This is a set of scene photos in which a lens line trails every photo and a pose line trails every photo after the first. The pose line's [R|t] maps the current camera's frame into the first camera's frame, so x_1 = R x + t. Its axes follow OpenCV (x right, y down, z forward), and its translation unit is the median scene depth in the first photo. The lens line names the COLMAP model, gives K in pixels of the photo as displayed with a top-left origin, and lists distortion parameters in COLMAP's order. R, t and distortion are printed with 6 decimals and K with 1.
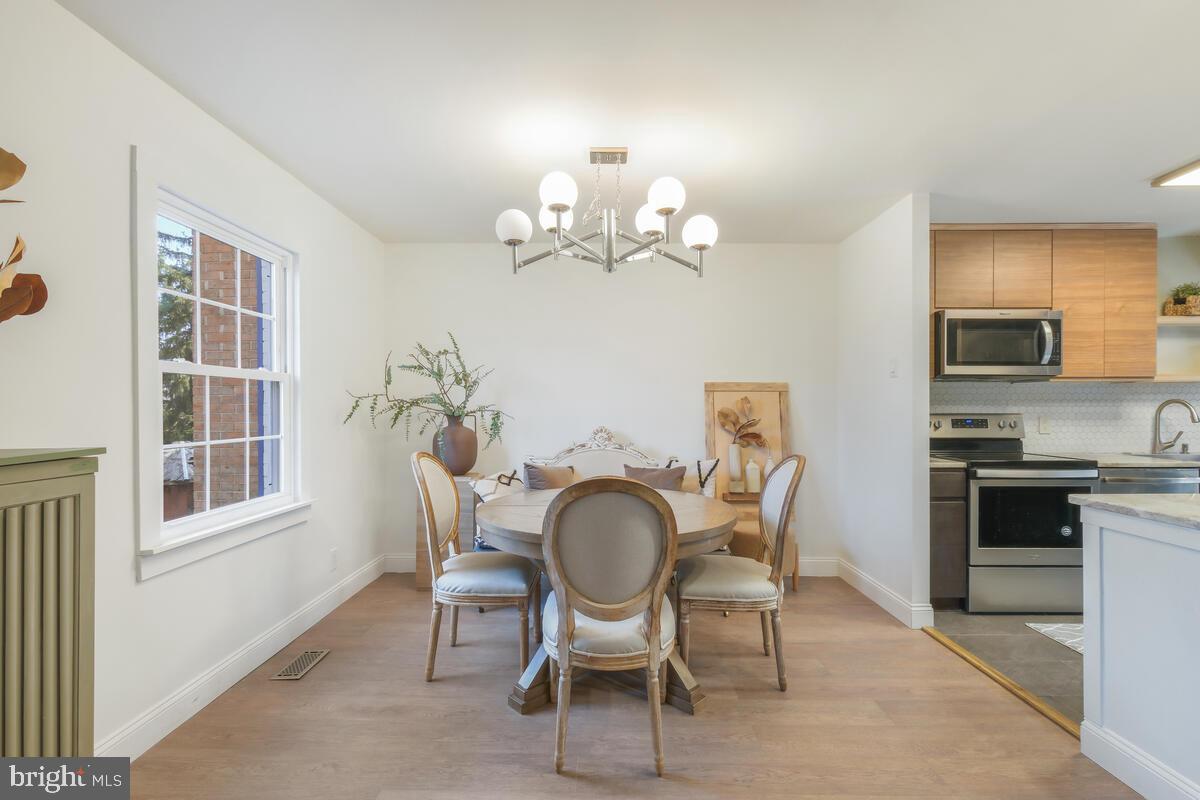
lens RADIAL K [[523.9, 0, 600.0], [0, 523.9, 408.7], [0, 0, 1]] dist [-0.003828, -0.000317]
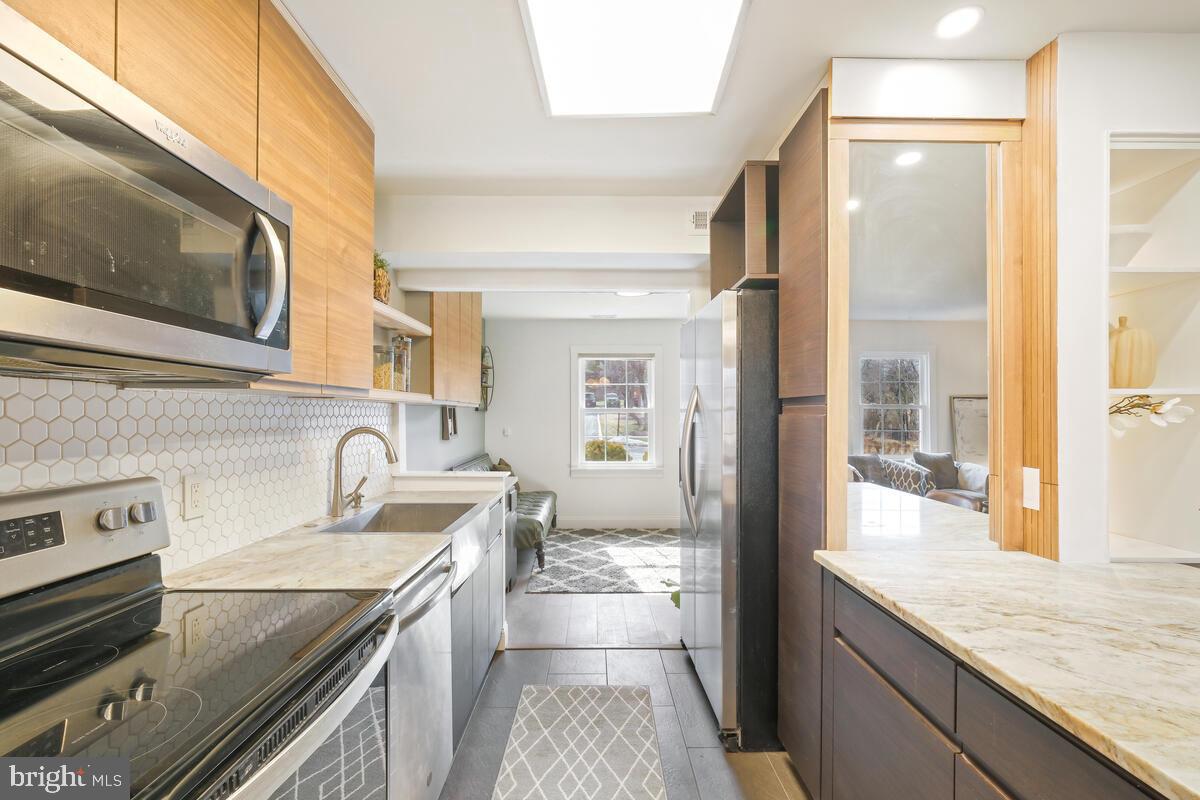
lens RADIAL K [[523.9, 0, 597.3], [0, 523.9, 411.4], [0, 0, 1]] dist [-0.003828, -0.000317]
pose [[-0.023071, 0.005154, 0.999721, 0.494775], [0.003151, 0.999982, -0.005083, -0.034404], [-0.999729, 0.003033, -0.023087, 0.782647]]
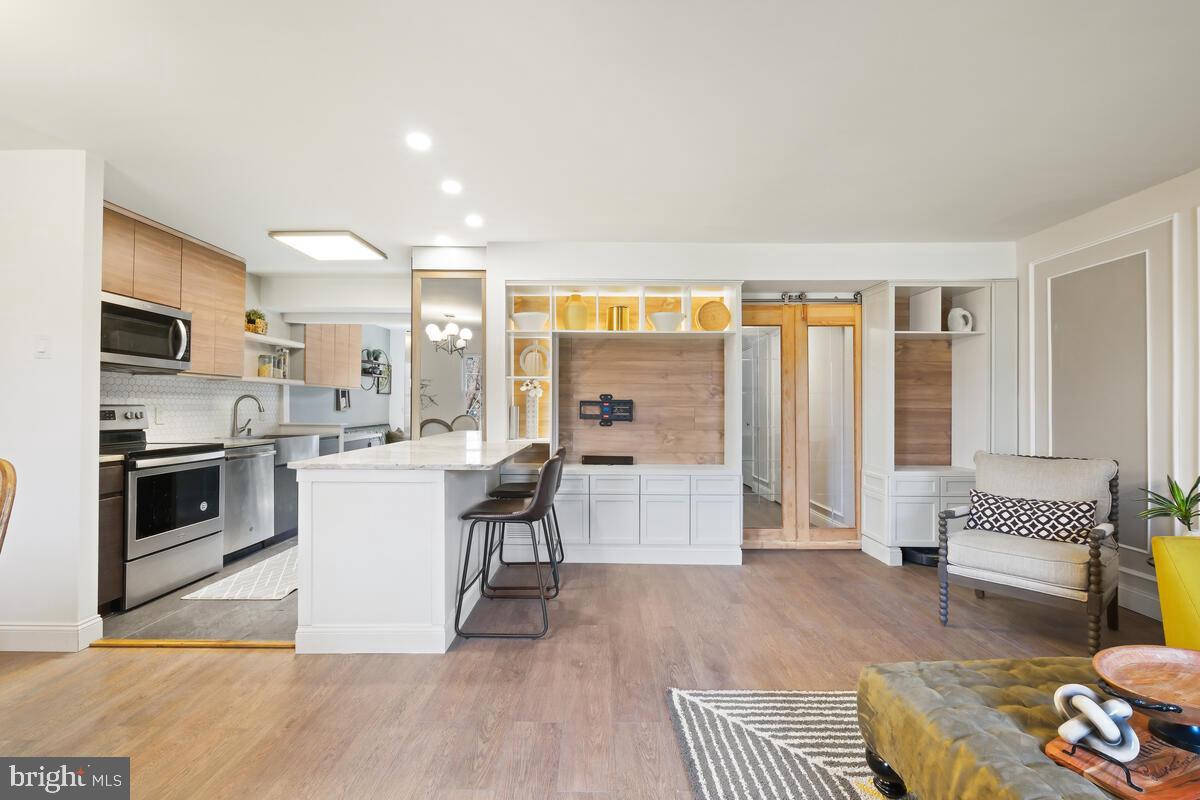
lens RADIAL K [[523.9, 0, 598.0], [0, 523.9, 398.8], [0, 0, 1]] dist [-0.003828, -0.000317]
pose [[-0.009836, 0.016646, 0.999813, -0.249083], [-0.002421, 0.999858, -0.016671, 0.013539], [-0.999949, -0.002584, -0.009794, 0.132342]]
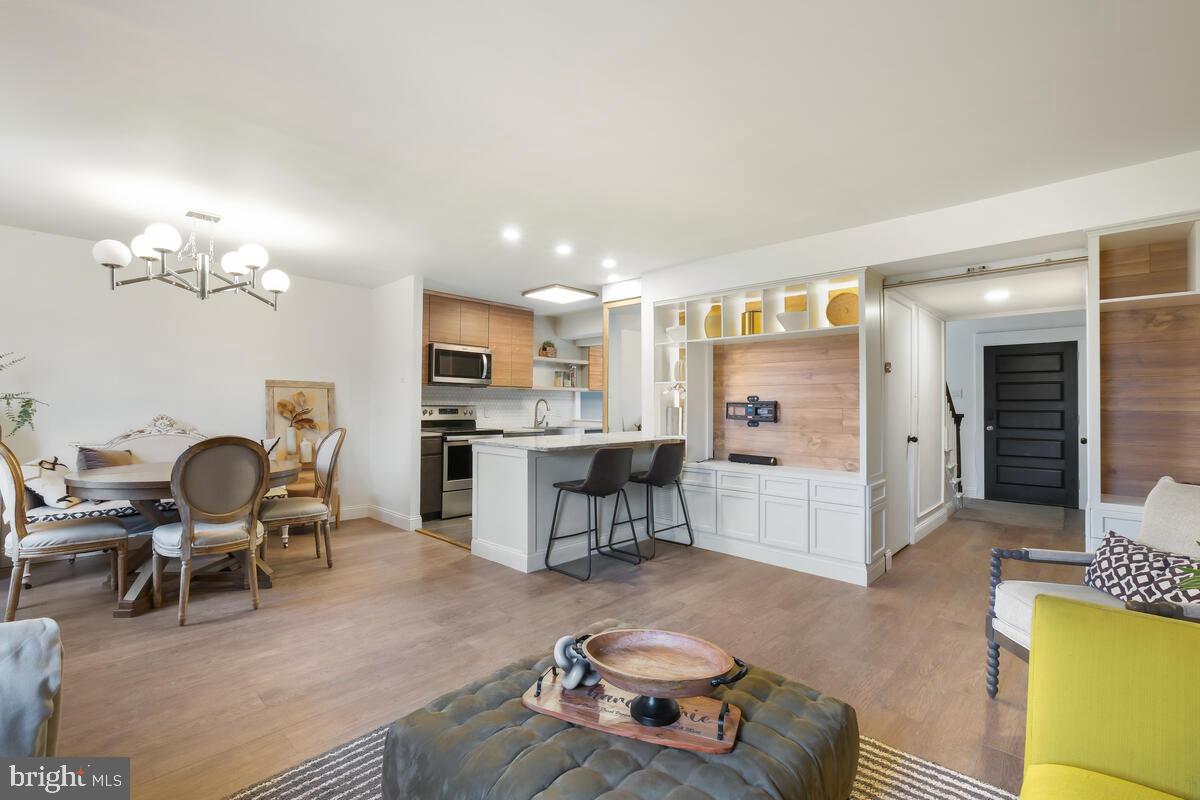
lens RADIAL K [[523.9, 0, 598.6], [0, 523.9, 399.0], [0, 0, 1]] dist [-0.003828, -0.000317]
pose [[0.682648, 0.017141, 0.730547, -0.204767], [-0.007801, 0.999839, -0.016170, 0.013184], [-0.730706, 0.005339, 0.682671, -0.534960]]
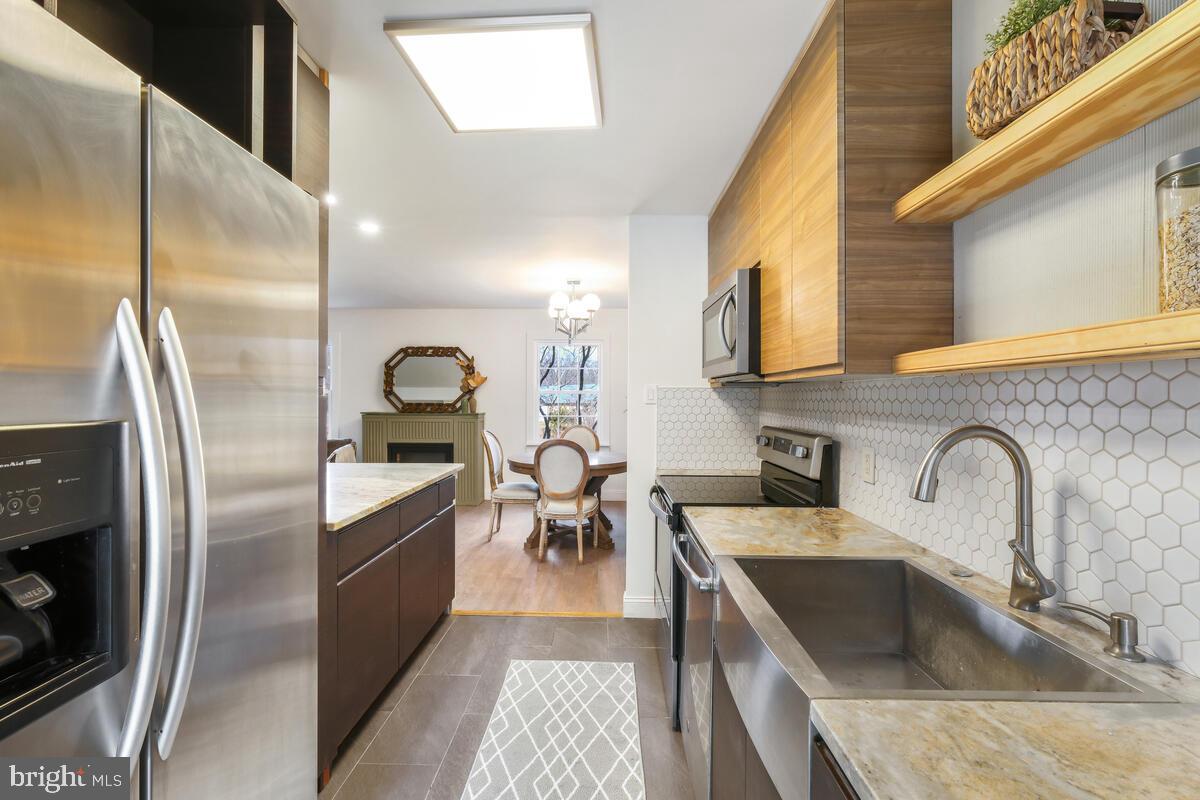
lens RADIAL K [[523.9, 0, 600.4], [0, 523.9, 398.3], [0, 0, 1]] dist [-0.003828, -0.000317]
pose [[0.000094, 0.000610, -1.000000, 1.513775], [-0.010821, 0.999941, 0.000609, -0.032629], [0.999941, 0.010821, 0.000100, 0.834142]]
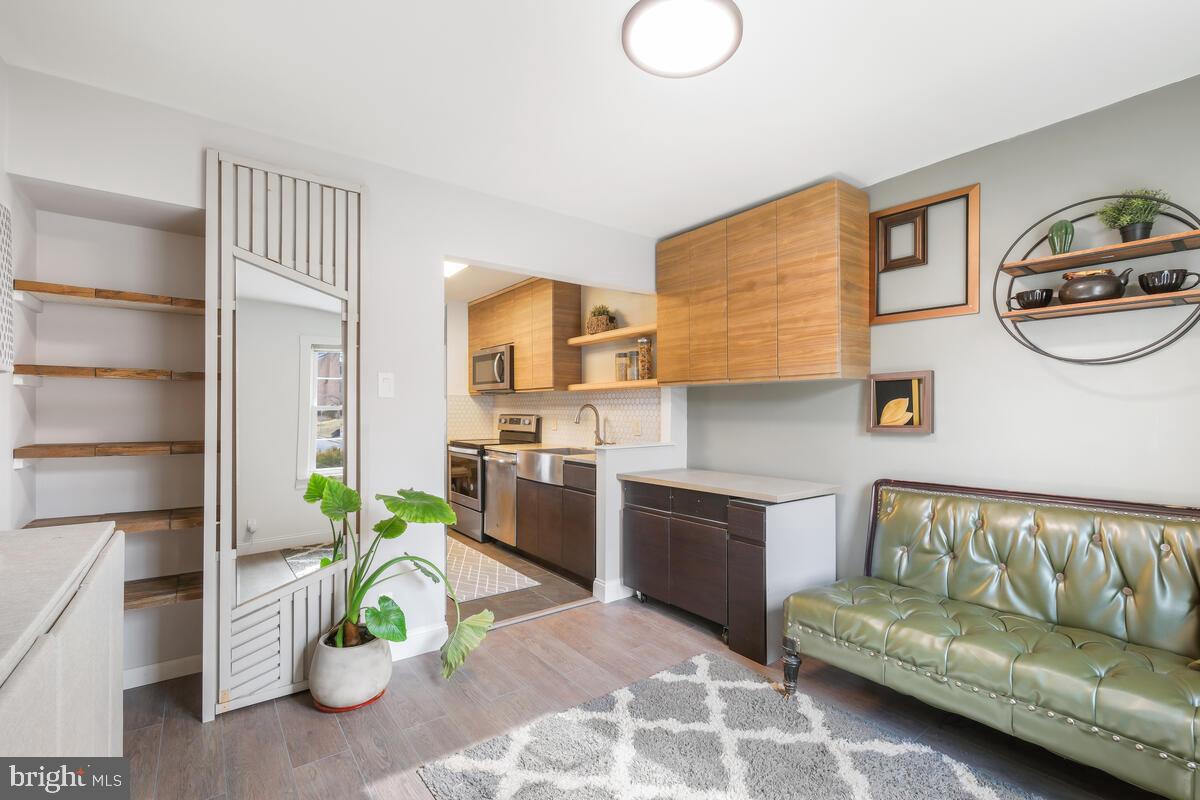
lens RADIAL K [[523.9, 0, 600.0], [0, 523.9, 407.9], [0, 0, 1]] dist [-0.003828, -0.000317]
pose [[0.620126, -0.004279, -0.784490, 2.234402], [-0.002833, 0.999966, -0.007694, 0.000892], [0.784497, 0.006994, 0.620093, 0.279538]]
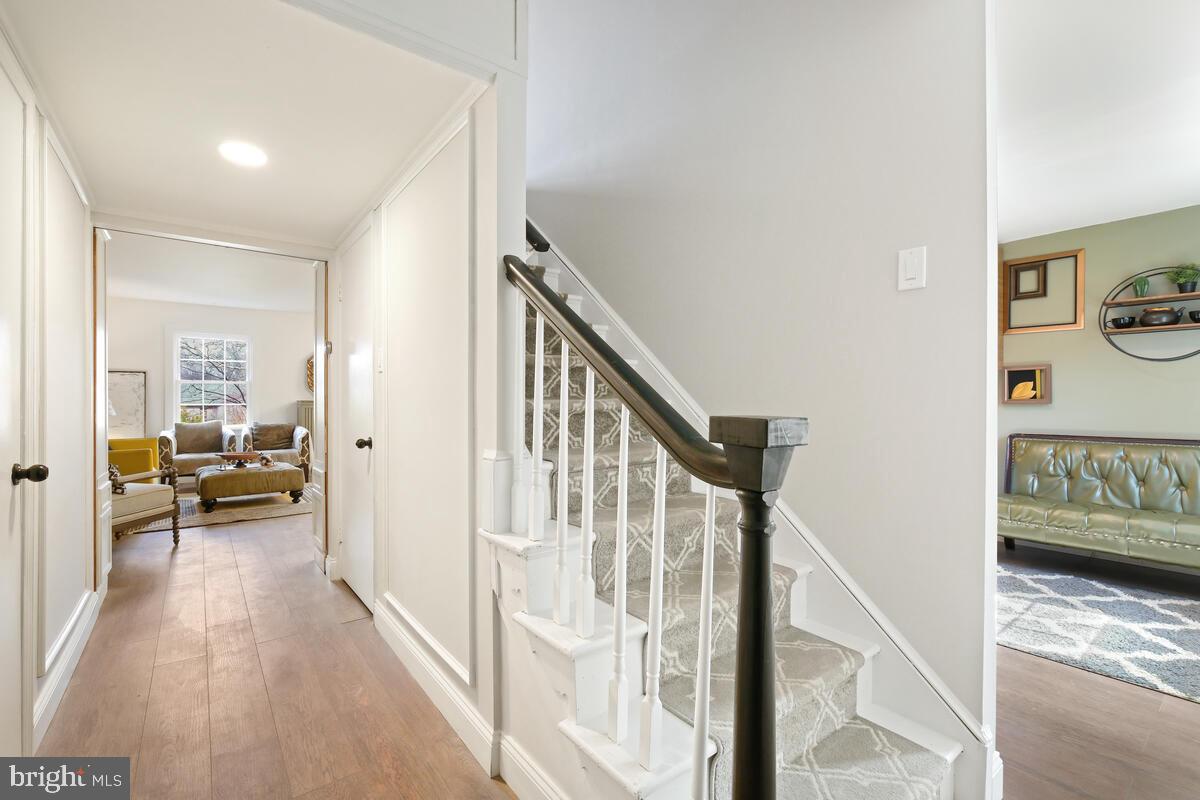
lens RADIAL K [[523.9, 0, 595.8], [0, 523.9, 398.0], [0, 0, 1]] dist [-0.003828, -0.000317]
pose [[0.621869, -0.001319, -0.783120, 2.228750], [-0.001259, 0.999996, -0.002685, 0.022170], [0.783120, 0.002656, 0.621865, -0.446723]]
